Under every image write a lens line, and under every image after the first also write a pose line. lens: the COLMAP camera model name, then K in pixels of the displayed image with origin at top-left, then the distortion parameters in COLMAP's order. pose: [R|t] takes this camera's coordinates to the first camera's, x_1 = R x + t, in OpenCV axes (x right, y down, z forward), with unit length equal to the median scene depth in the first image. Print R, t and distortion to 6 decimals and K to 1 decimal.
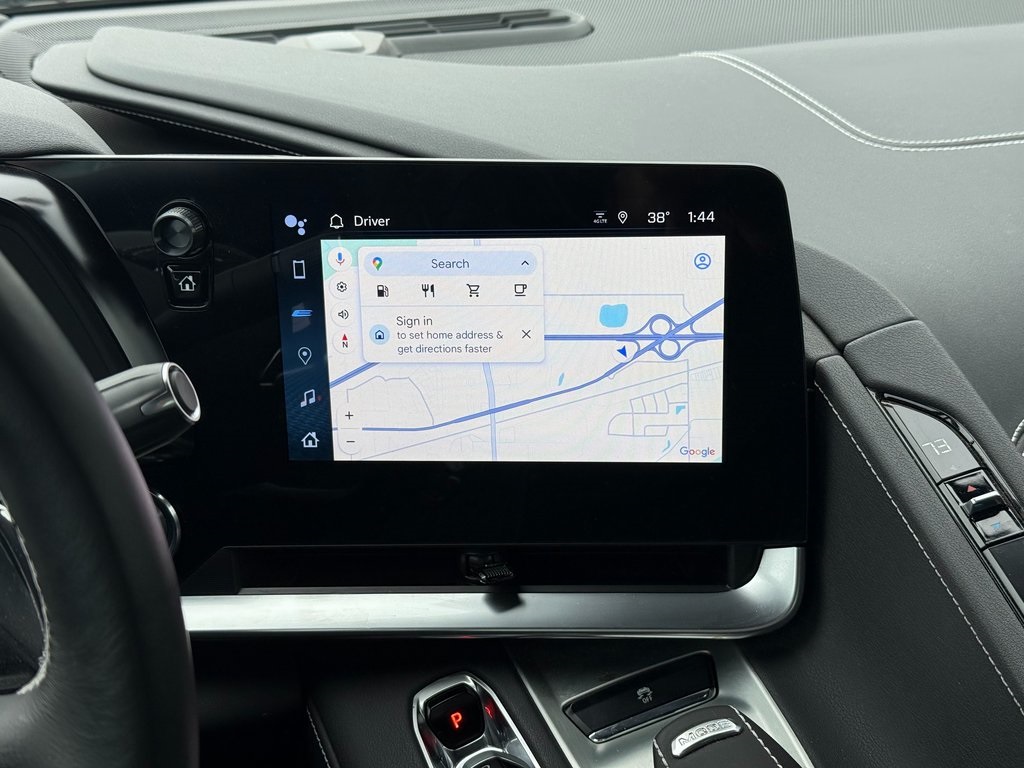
lens RADIAL K [[1455.2, 0, 512.0], [0, 1455.2, 384.0], [0, 0, 1]] dist [0.130606, -0.107343]
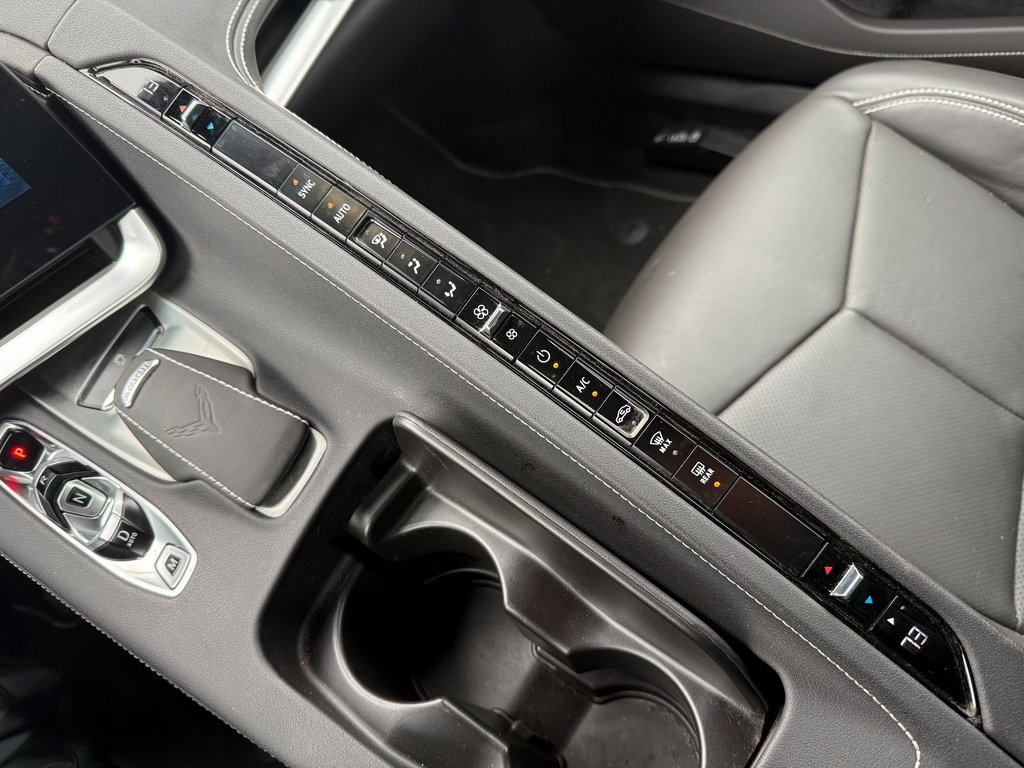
lens RADIAL K [[718.1, 0, 512.0], [0, 718.1, 384.0], [0, 0, 1]] dist [0.080358, -0.127023]
pose [[0.786874, -0.601773, 0.136746, 0.278430], [0.473815, 0.731108, 0.490898, 0.067272], [-0.395385, -0.321482, 0.860418, 0.254996]]
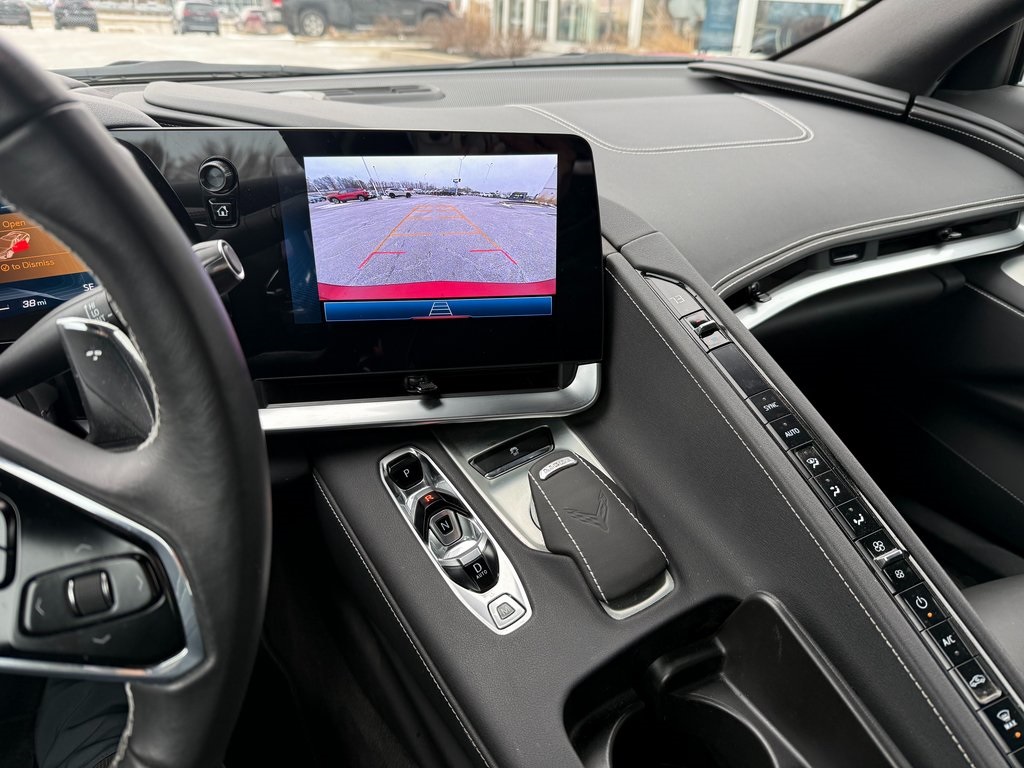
lens RADIAL K [[726.5, 0, 512.0], [0, 726.5, 384.0], [0, 0, 1]] dist [0.125187, -0.234887]
pose [[0.983196, -0.046604, 0.176505, -0.063500], [0.033752, 0.996602, 0.075129, 0.066651], [-0.179407, -0.067909, 0.981428, 0.149359]]
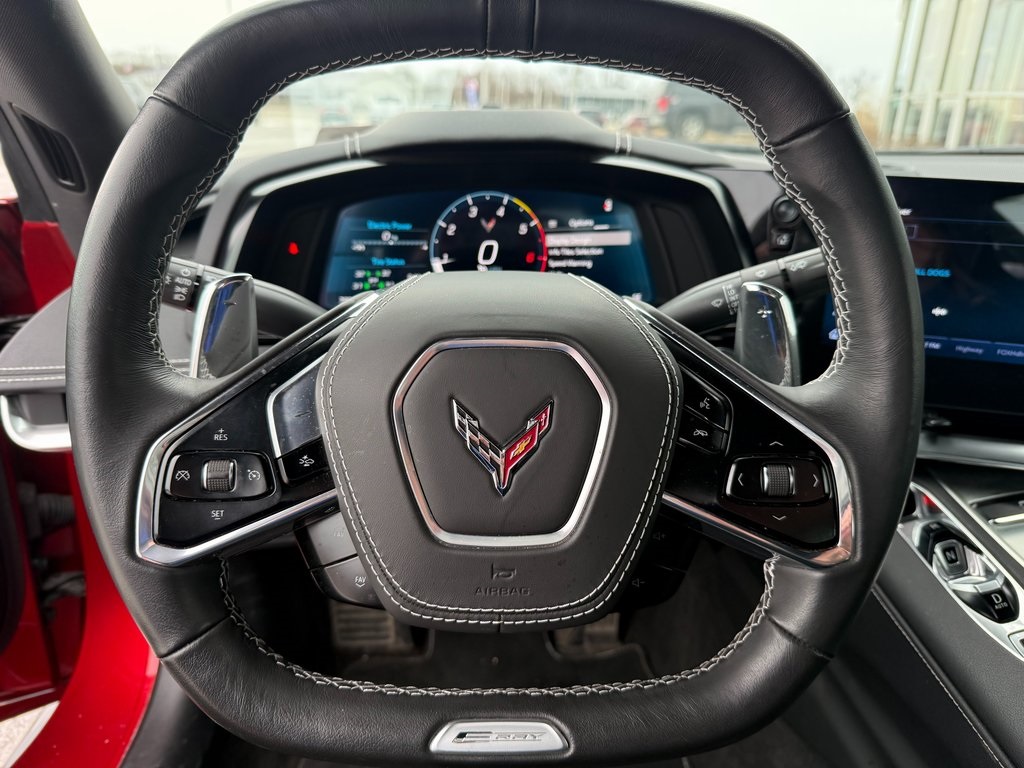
lens RADIAL K [[751.6, 0, 512.0], [0, 751.6, 384.0], [0, 0, 1]] dist [-0.033736, 0.003408]
pose [[0.963495, 0.128157, -0.235061, -0.300922], [-0.139017, 0.989831, -0.030154, 0.184276], [0.228807, 0.061730, 0.971513, 0.020534]]
